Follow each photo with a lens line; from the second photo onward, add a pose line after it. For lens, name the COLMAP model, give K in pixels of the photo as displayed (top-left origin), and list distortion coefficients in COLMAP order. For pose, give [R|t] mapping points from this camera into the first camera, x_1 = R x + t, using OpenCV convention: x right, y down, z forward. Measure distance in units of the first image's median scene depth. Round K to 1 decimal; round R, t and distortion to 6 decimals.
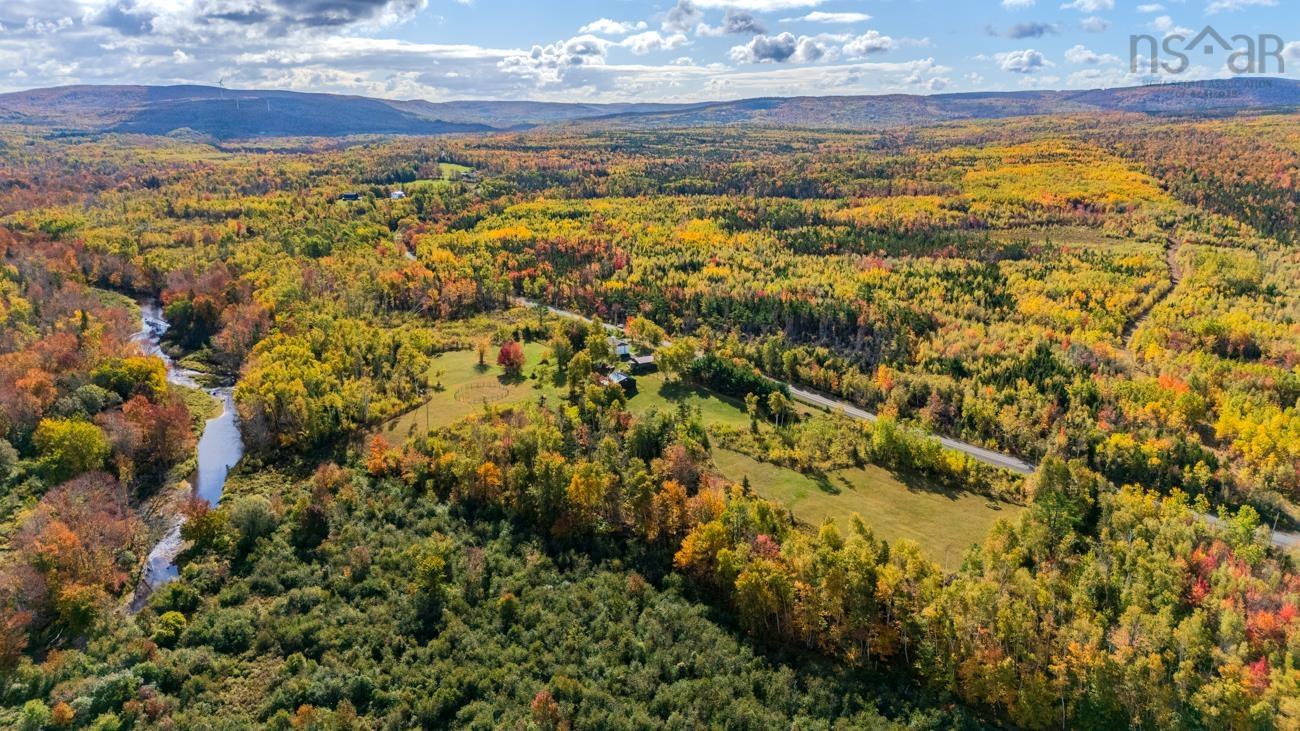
lens RADIAL K [[932.7, 0, 650.2], [0, 932.7, 364.6], [0, 0, 1]] dist [0.009785, -0.006305]
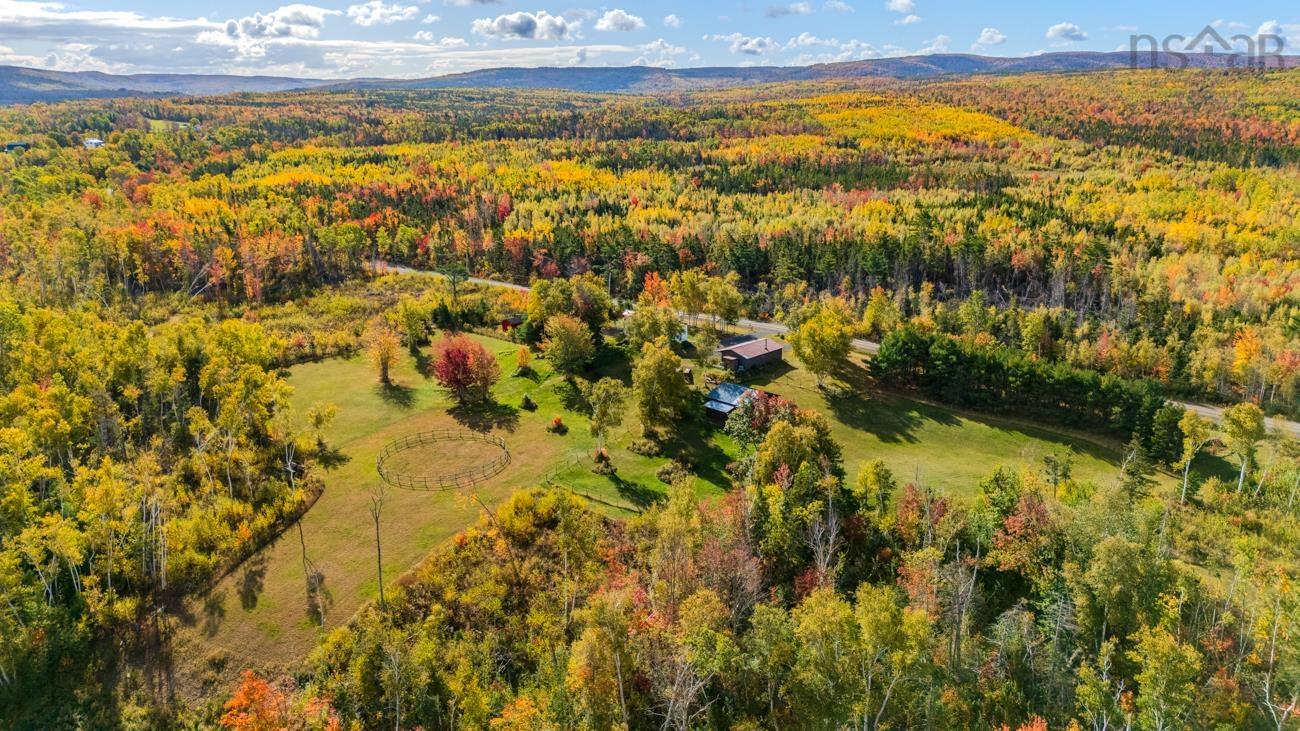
lens RADIAL K [[932.7, 0, 650.2], [0, 932.7, 366.0], [0, 0, 1]] dist [0.009785, -0.006305]
pose [[0.959210, -0.075824, 0.272336, -0.175713], [0.070585, 0.997084, 0.028997, -0.014217], [-0.273740, -0.008592, 0.961765, 0.494845]]
